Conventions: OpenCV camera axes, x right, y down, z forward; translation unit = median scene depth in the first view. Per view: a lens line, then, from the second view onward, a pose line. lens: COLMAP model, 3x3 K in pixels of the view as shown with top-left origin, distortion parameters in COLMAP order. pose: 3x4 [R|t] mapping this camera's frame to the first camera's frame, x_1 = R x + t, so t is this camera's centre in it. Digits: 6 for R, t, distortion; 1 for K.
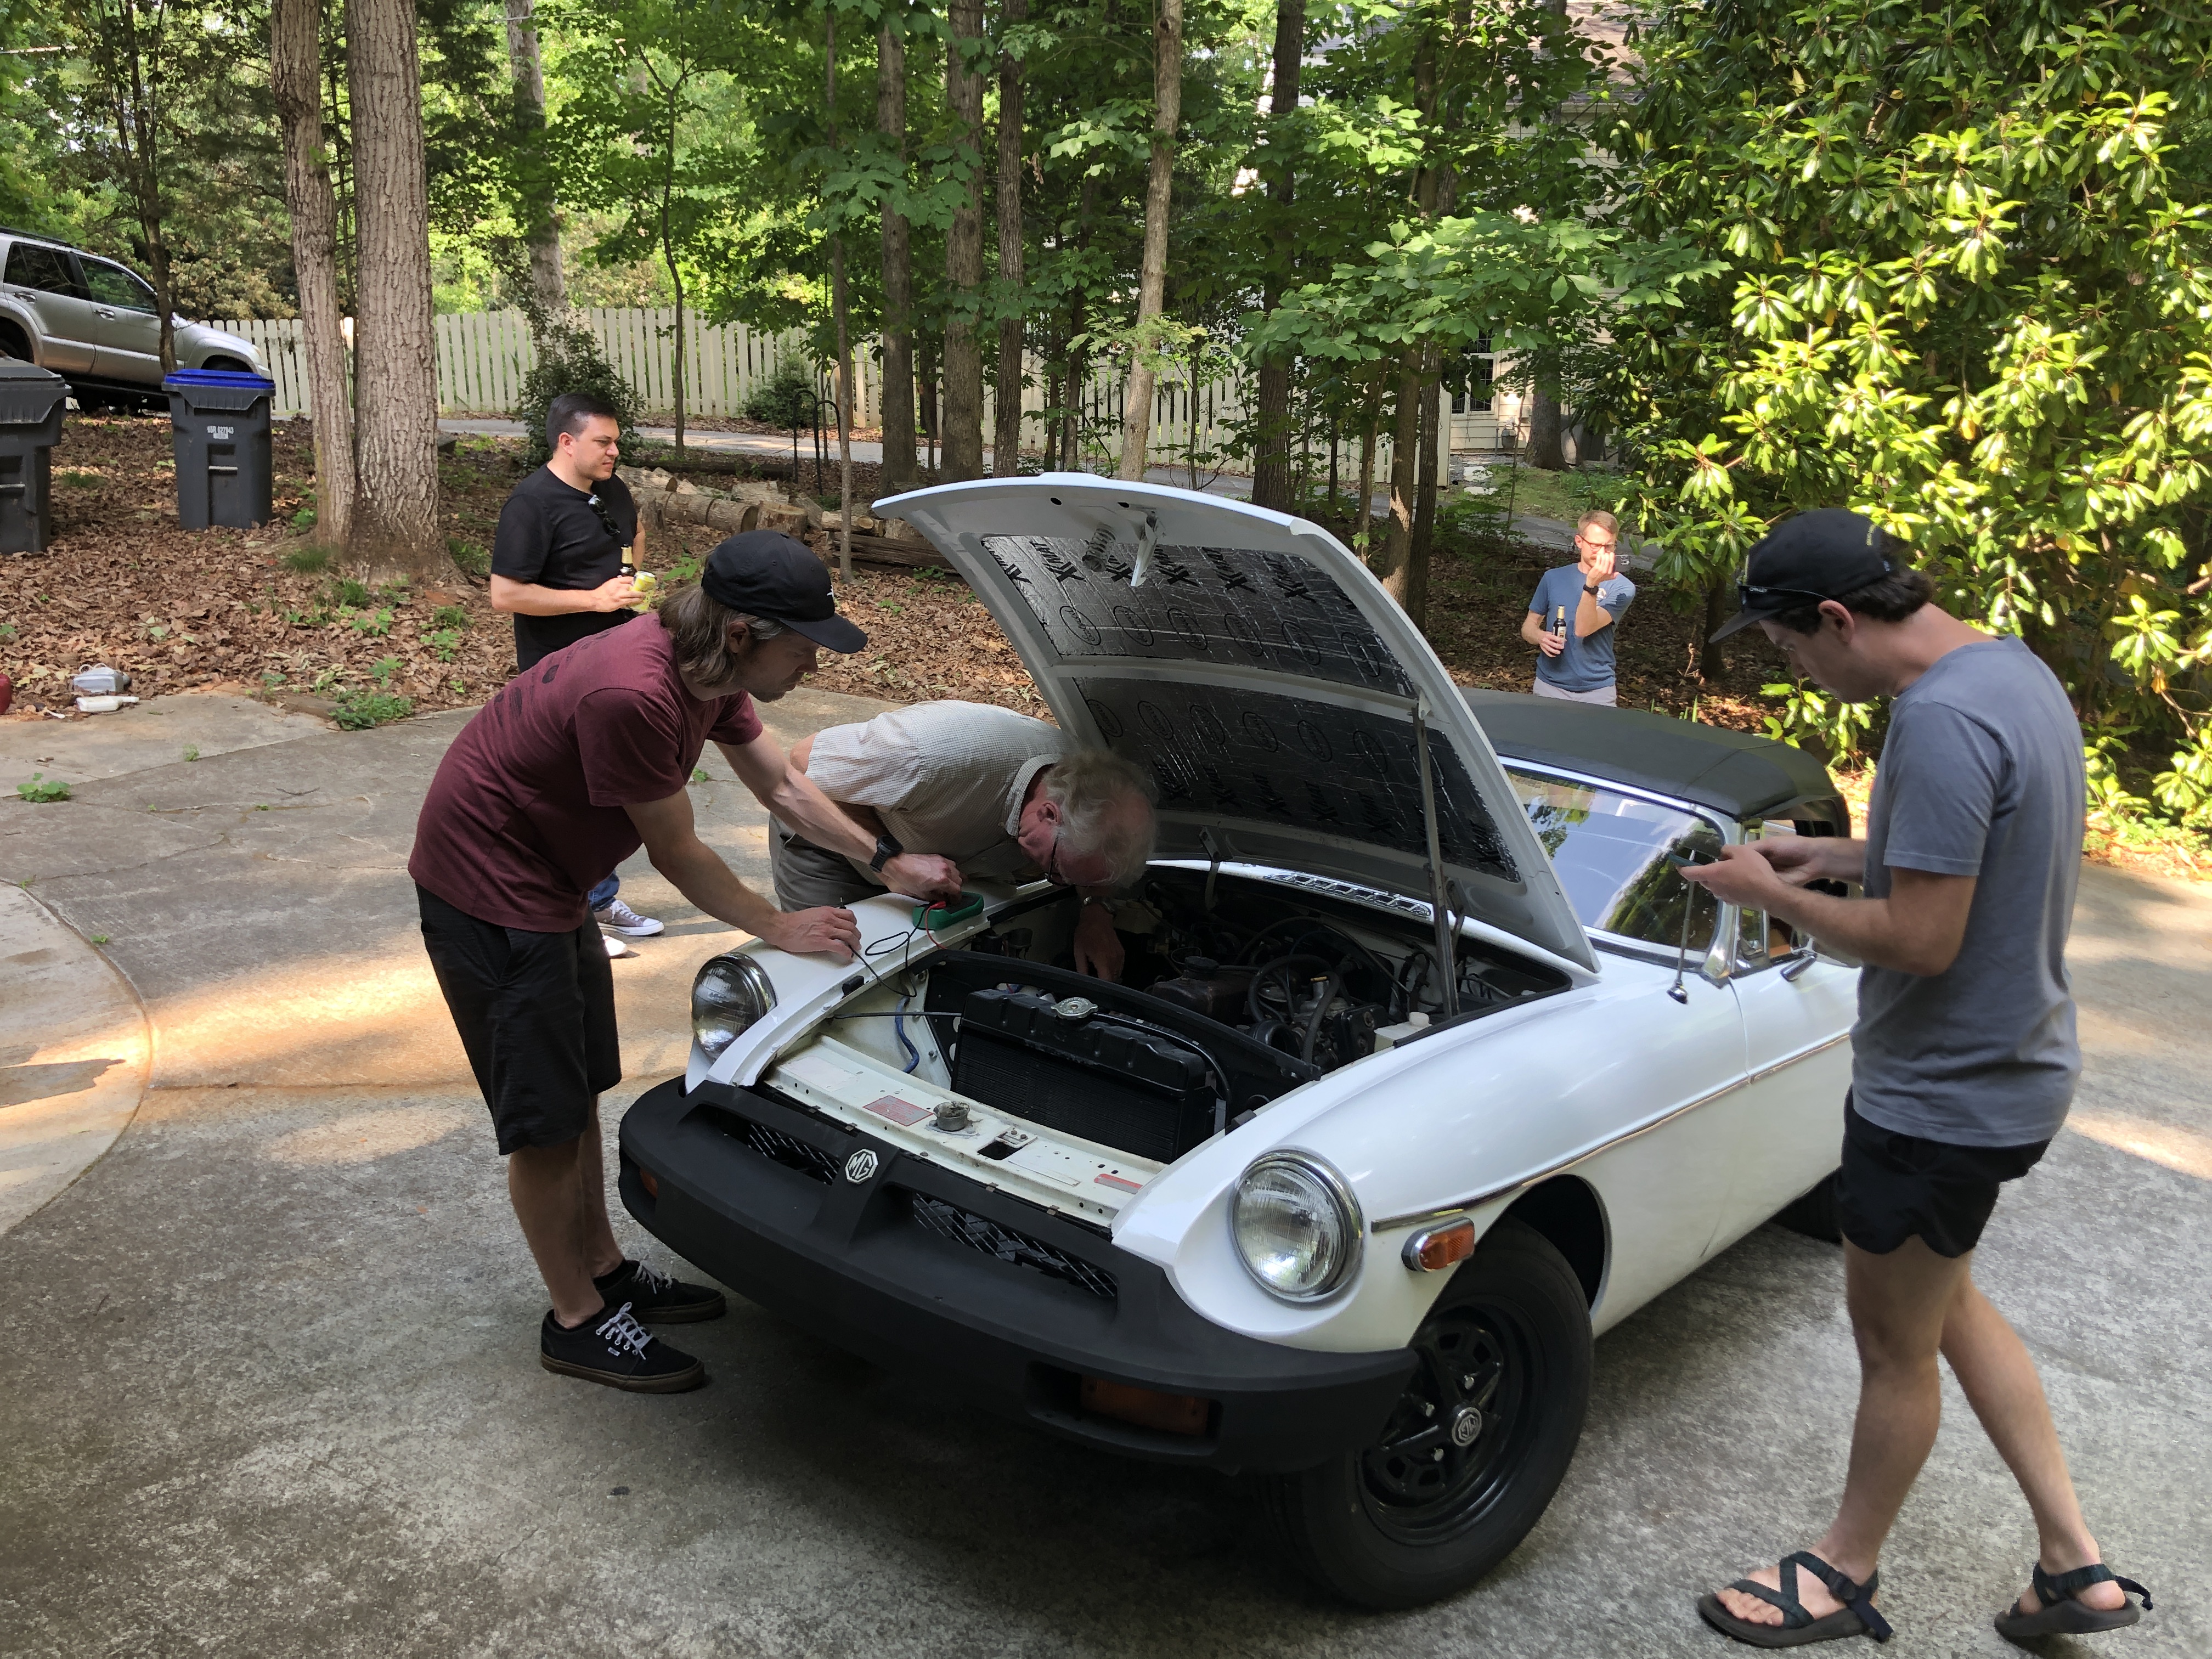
lens RADIAL K [[1833.2, 0, 1057.6], [0, 1833.2, 810.8], [0, 0, 1]] dist [0.011662, 0.001740]
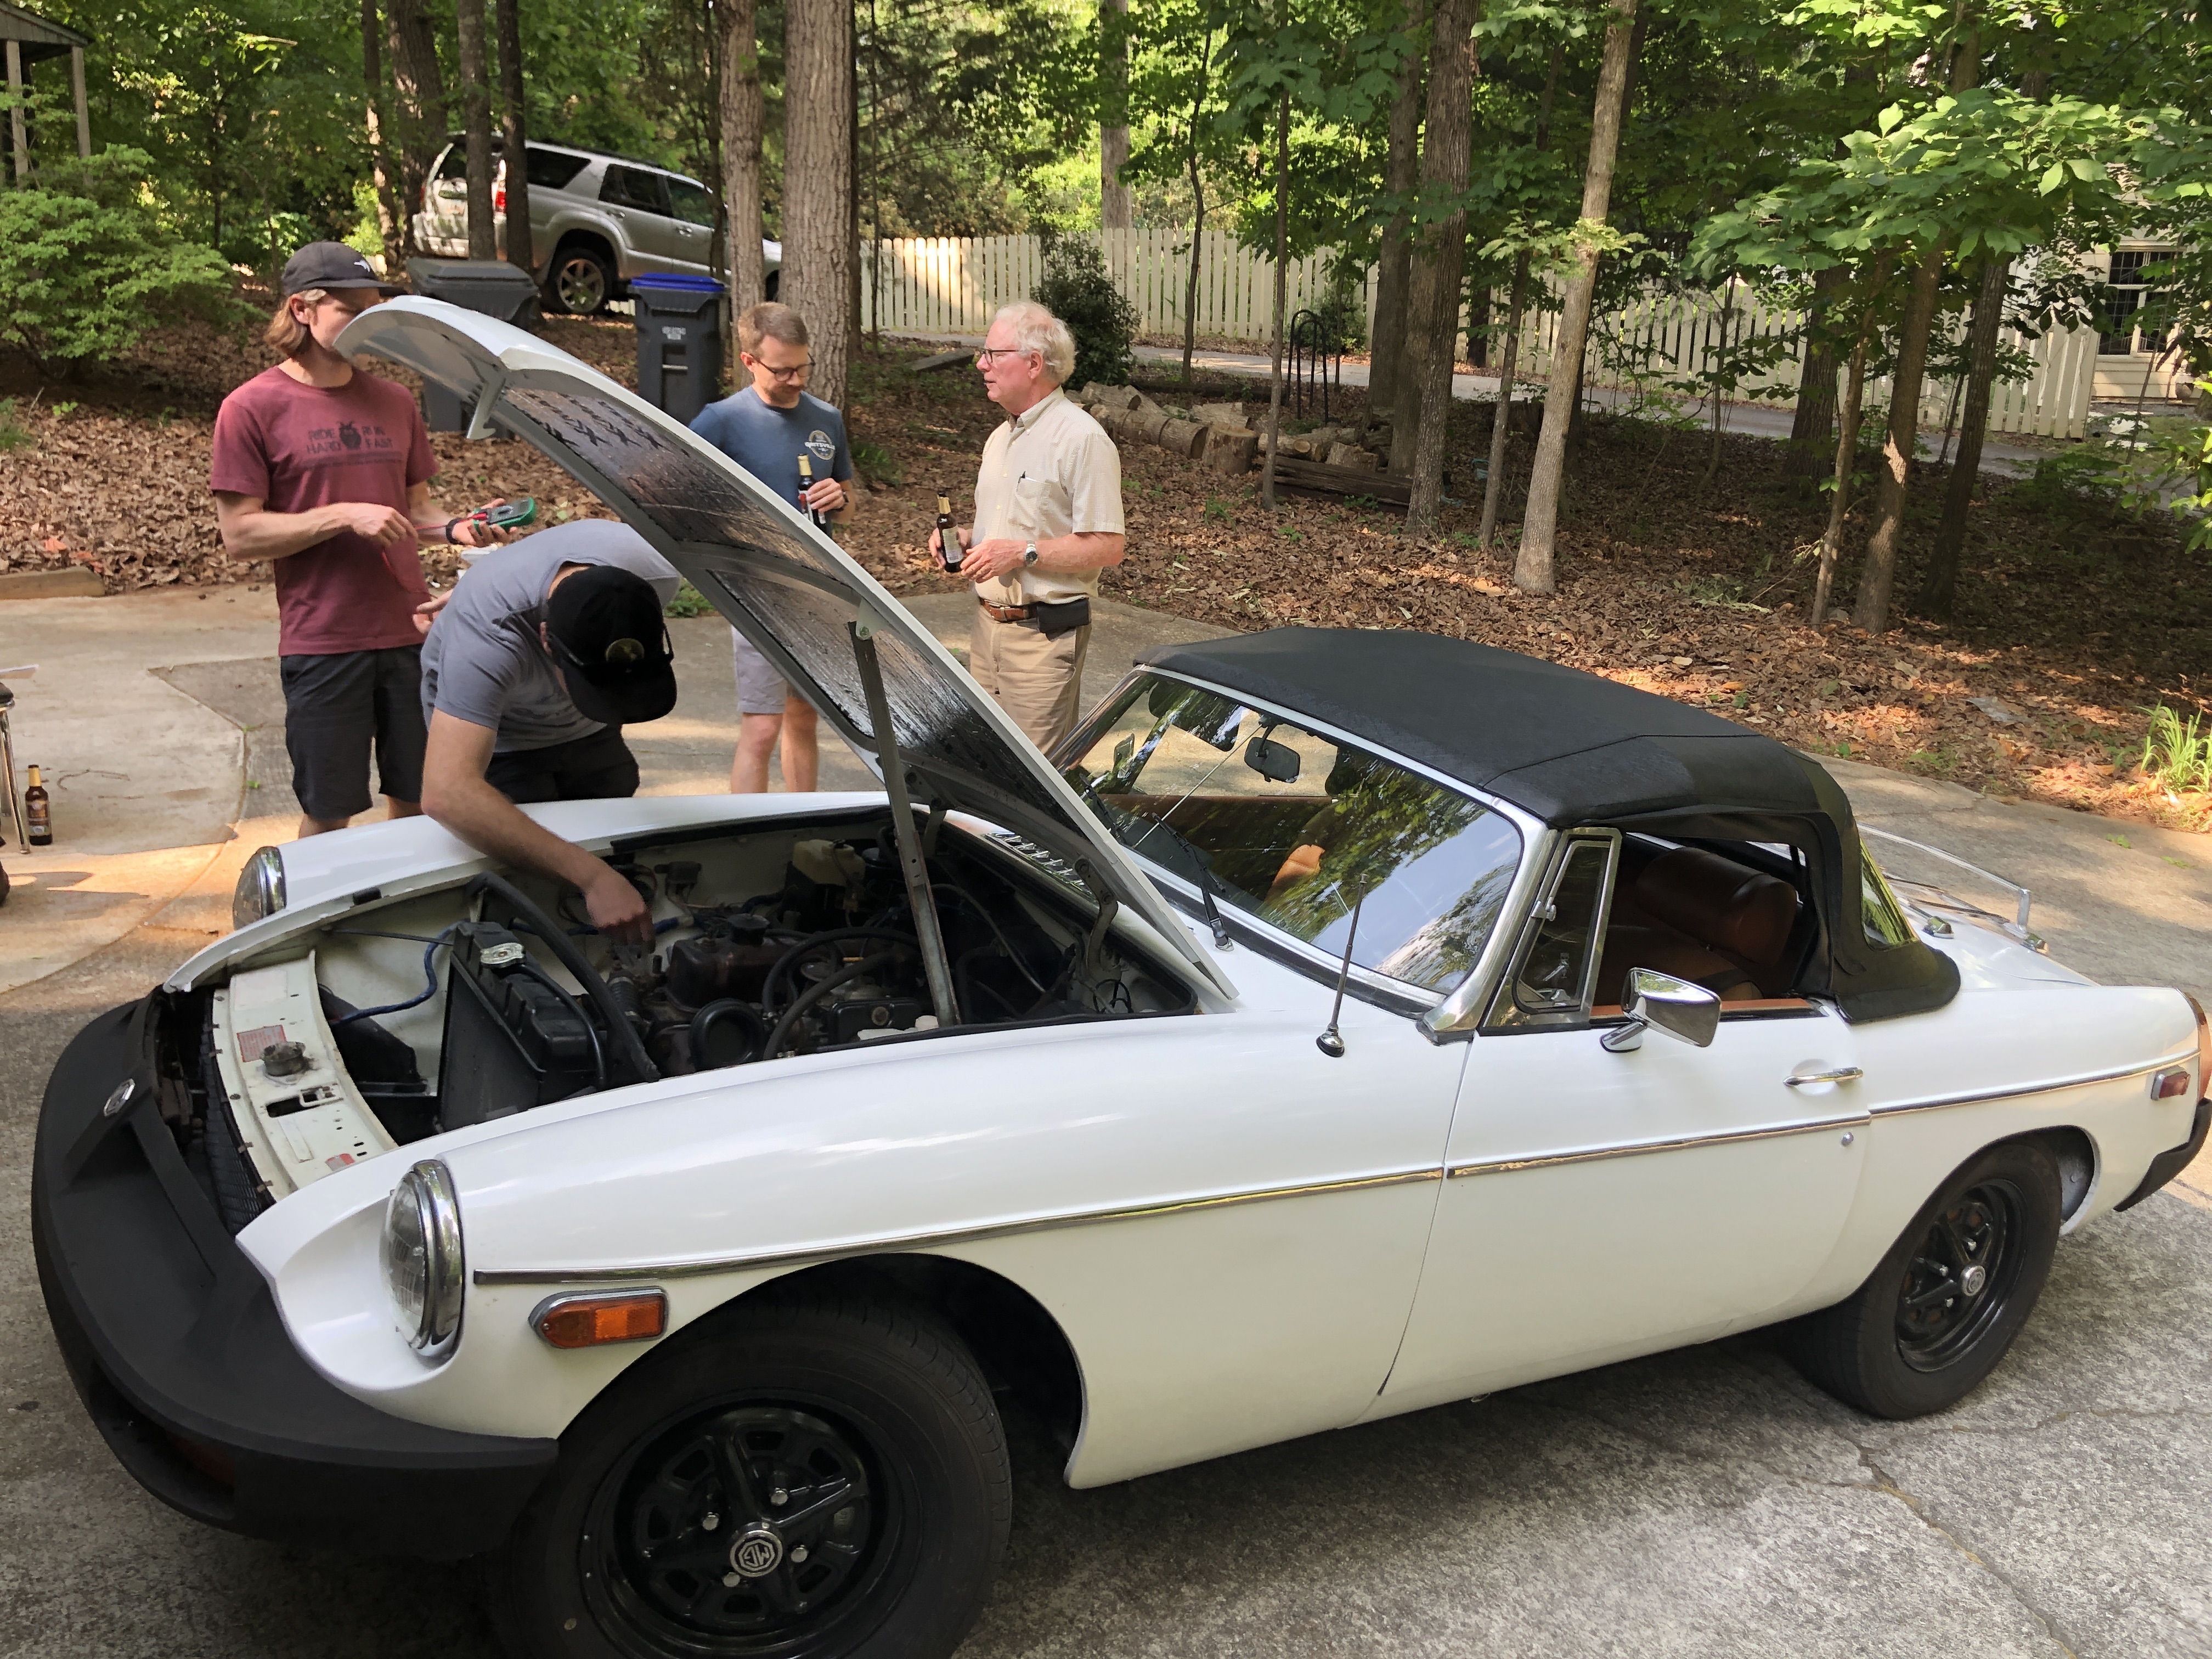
lens RADIAL K [[1804.0, 0, 1108.7], [0, 1804.0, 795.5], [0, 0, 1]] dist [0.118511, -0.307306]
pose [[0.940306, 0.101221, -0.324929, 0.146810], [-0.092929, 0.994829, 0.040983, -0.006652], [0.327398, -0.008341, 0.944850, 0.084839]]
